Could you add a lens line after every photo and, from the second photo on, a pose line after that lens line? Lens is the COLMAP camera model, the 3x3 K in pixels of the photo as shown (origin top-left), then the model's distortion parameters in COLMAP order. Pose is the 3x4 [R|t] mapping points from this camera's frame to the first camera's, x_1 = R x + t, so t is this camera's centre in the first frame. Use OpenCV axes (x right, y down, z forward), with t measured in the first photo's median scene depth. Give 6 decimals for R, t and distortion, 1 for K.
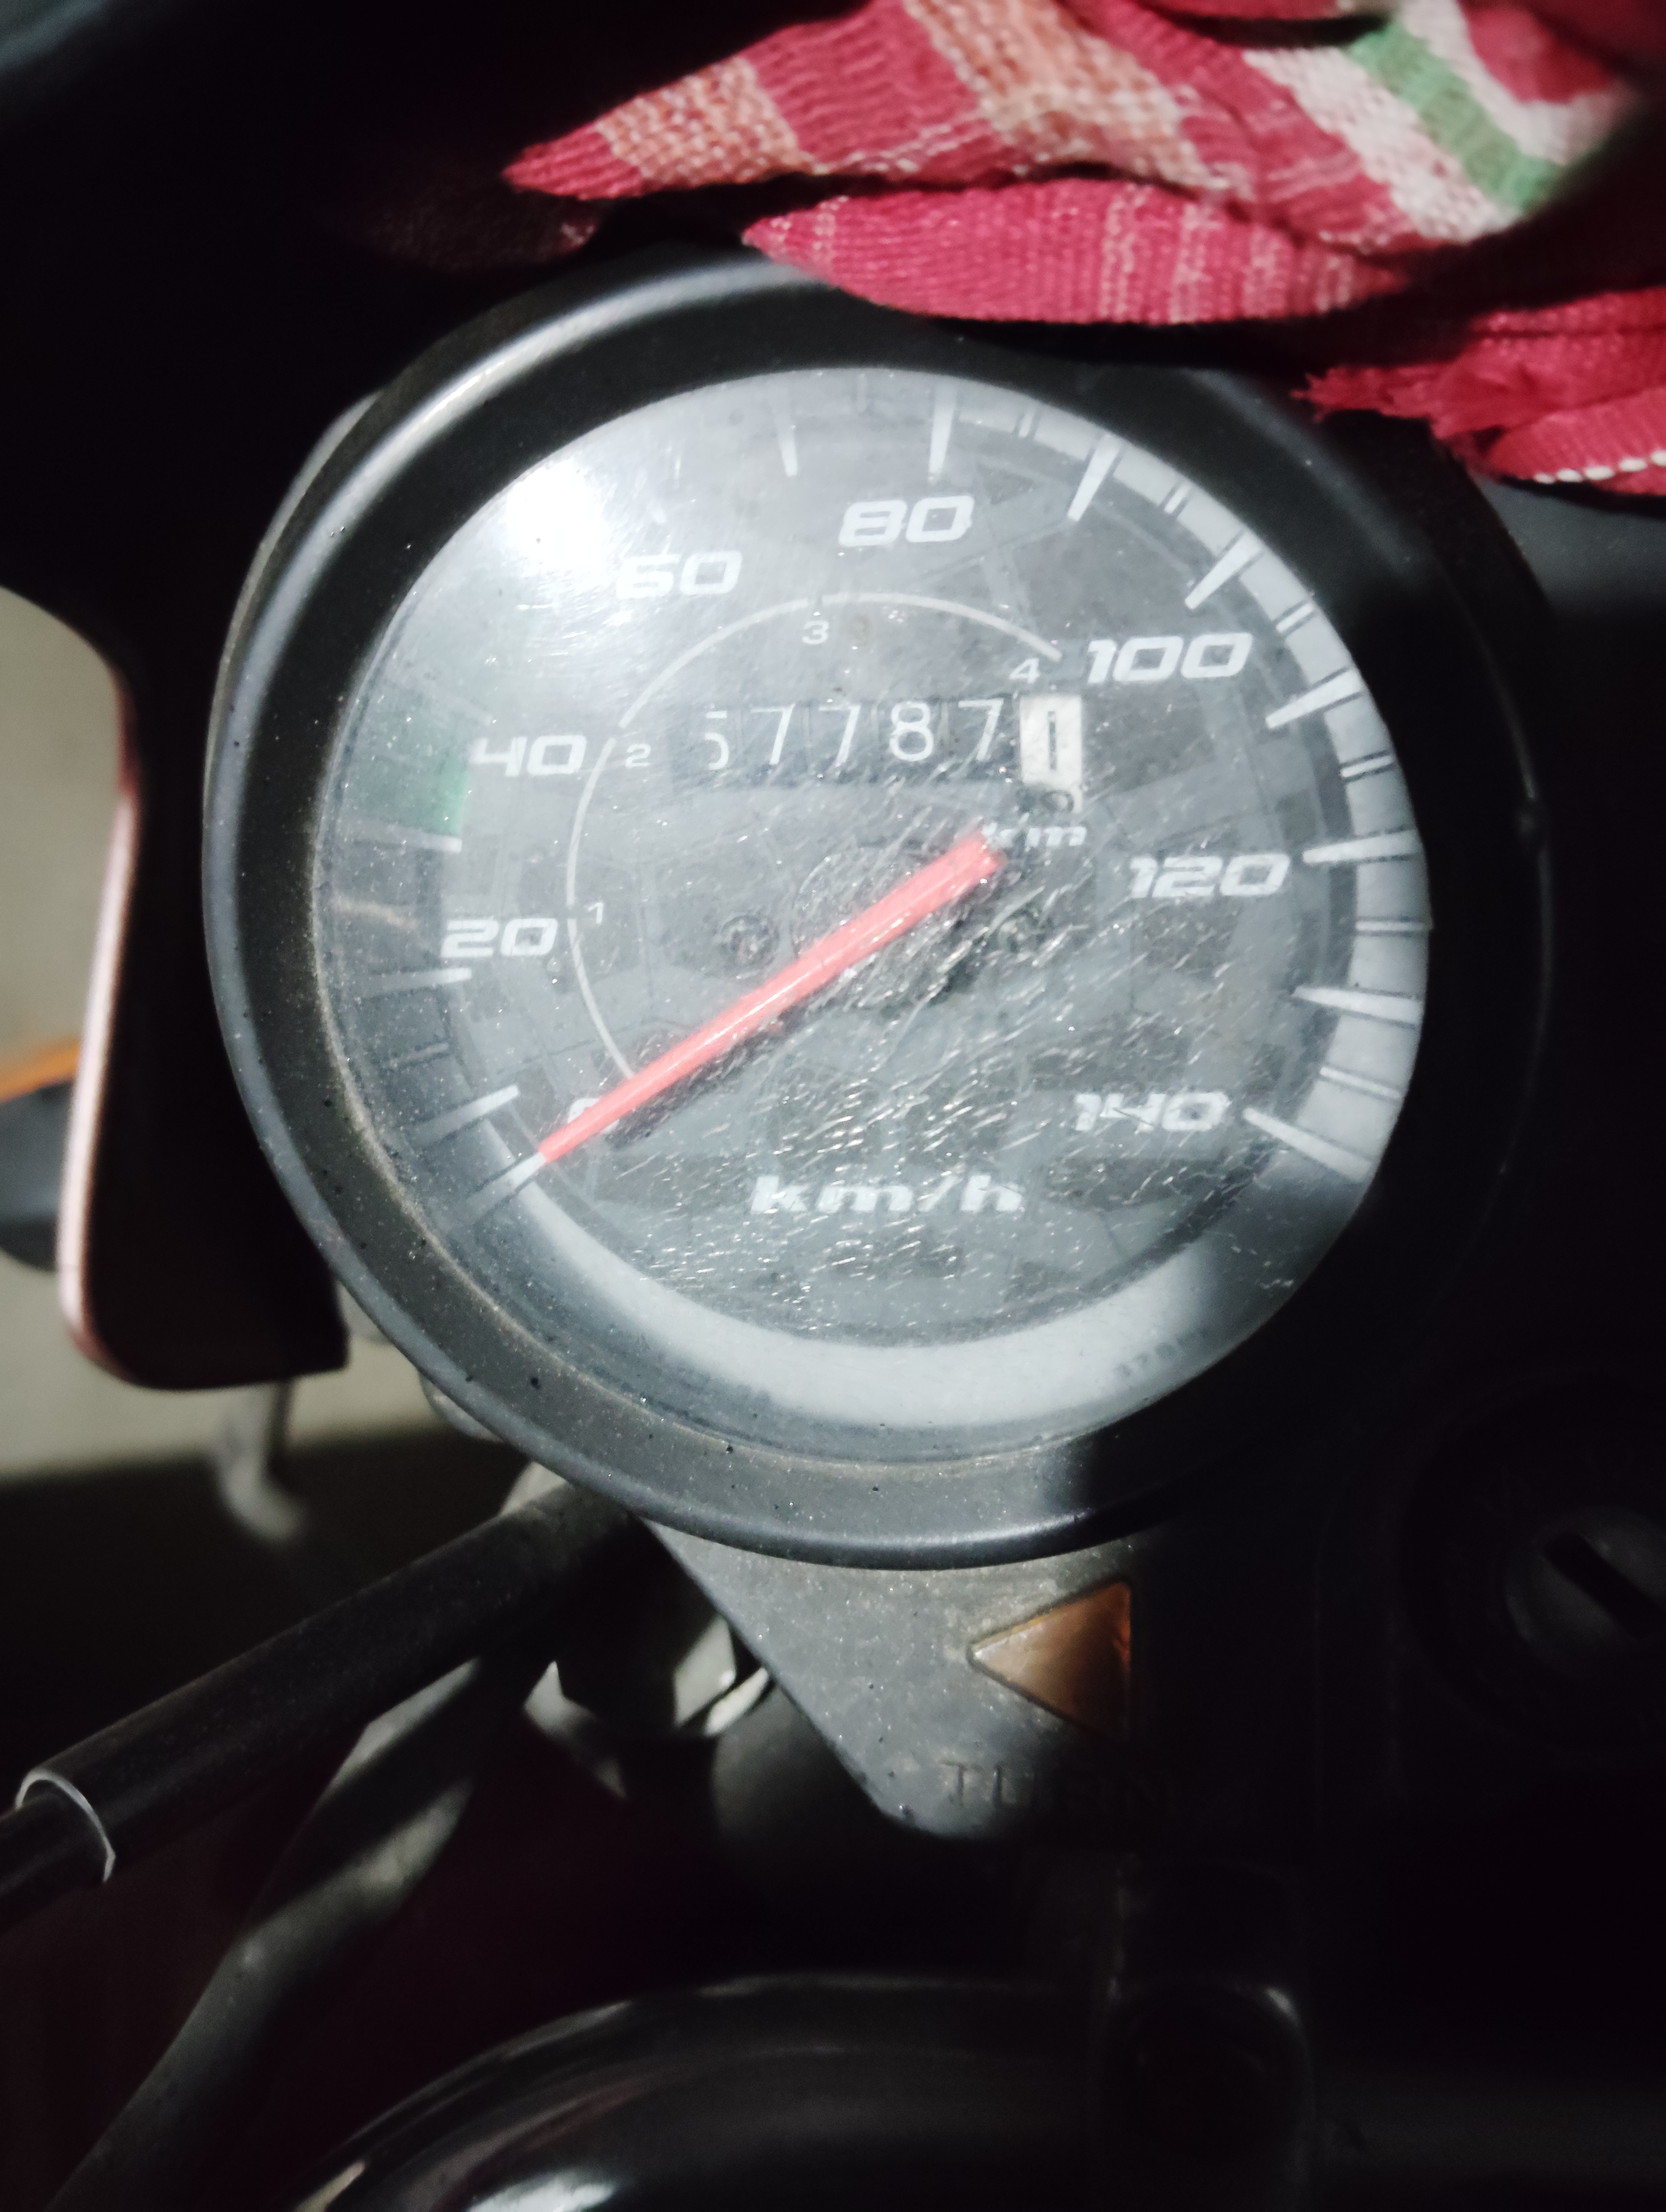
lens RADIAL K [[1897.8, 0, 846.8], [0, 1897.8, 1094.3], [0, 0, 1]] dist [0.029453, -0.006336]
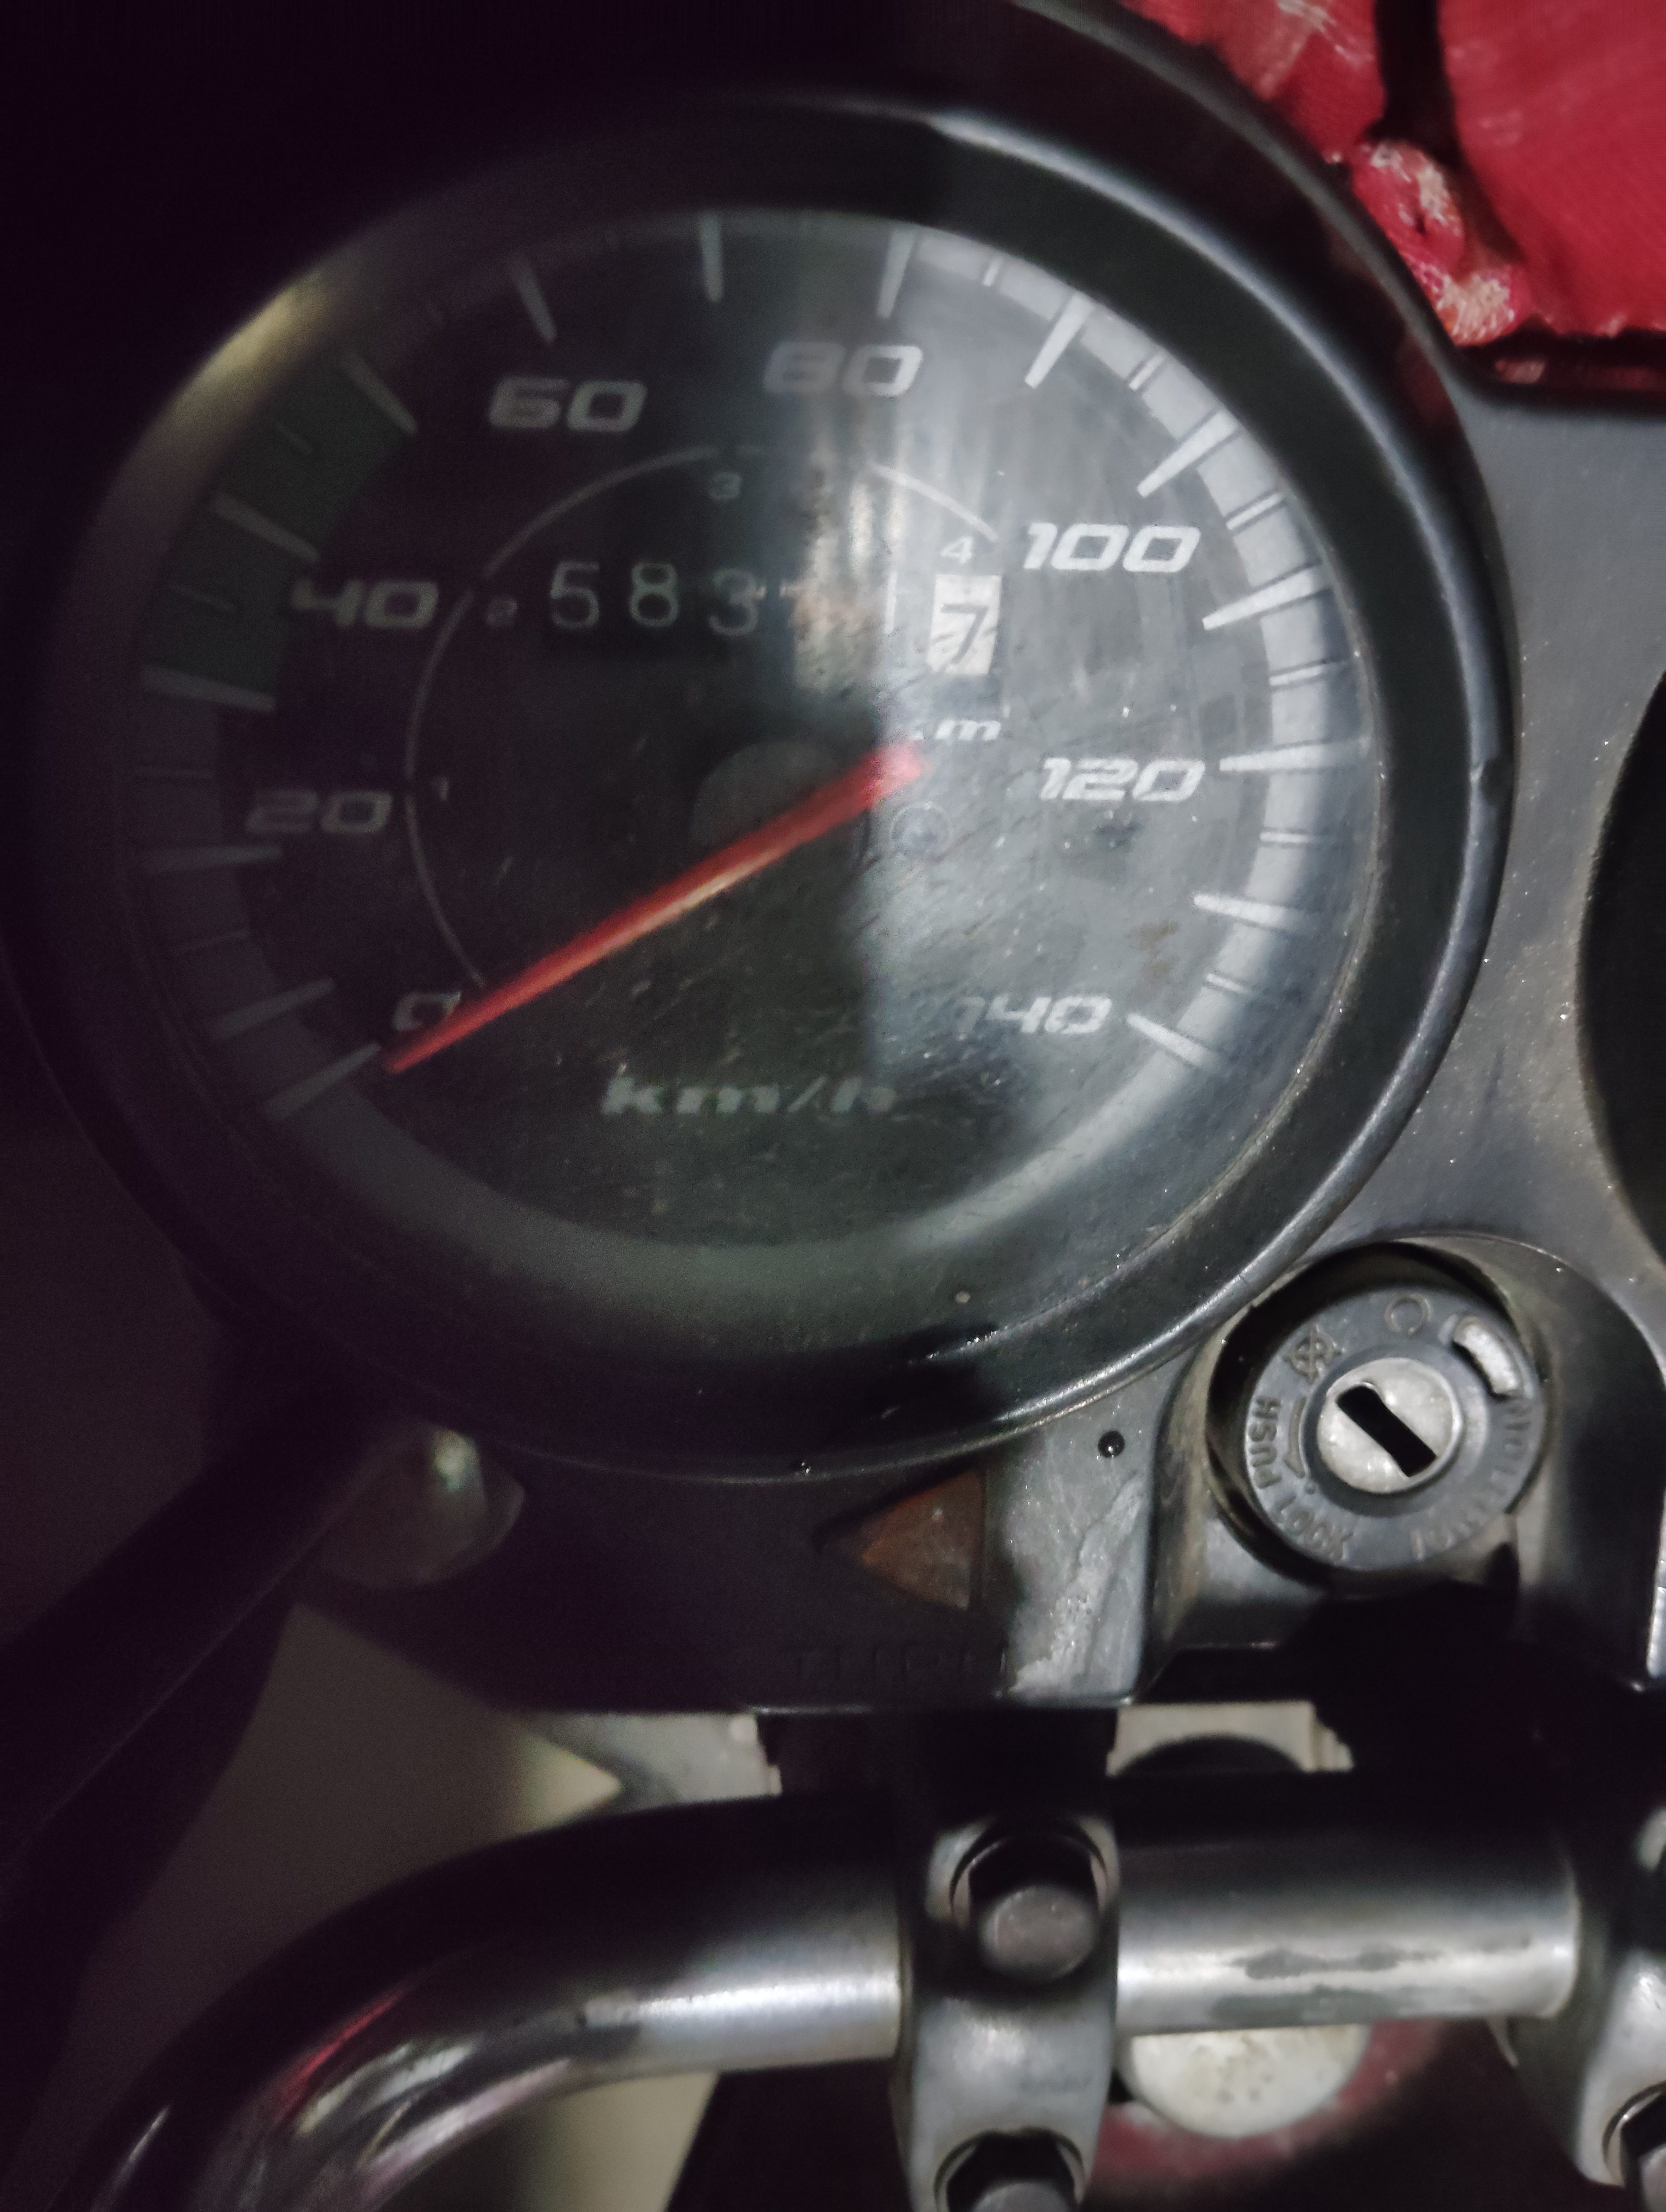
lens RADIAL K [[1897.8, 0, 846.8], [0, 1897.8, 1094.3], [0, 0, 1]] dist [0.029453, -0.006336]
pose [[0.963264, -0.021829, 0.267668, -0.200590], [-0.030904, 0.981060, 0.191222, -0.139204], [-0.266773, -0.192469, 0.944345, 0.113923]]
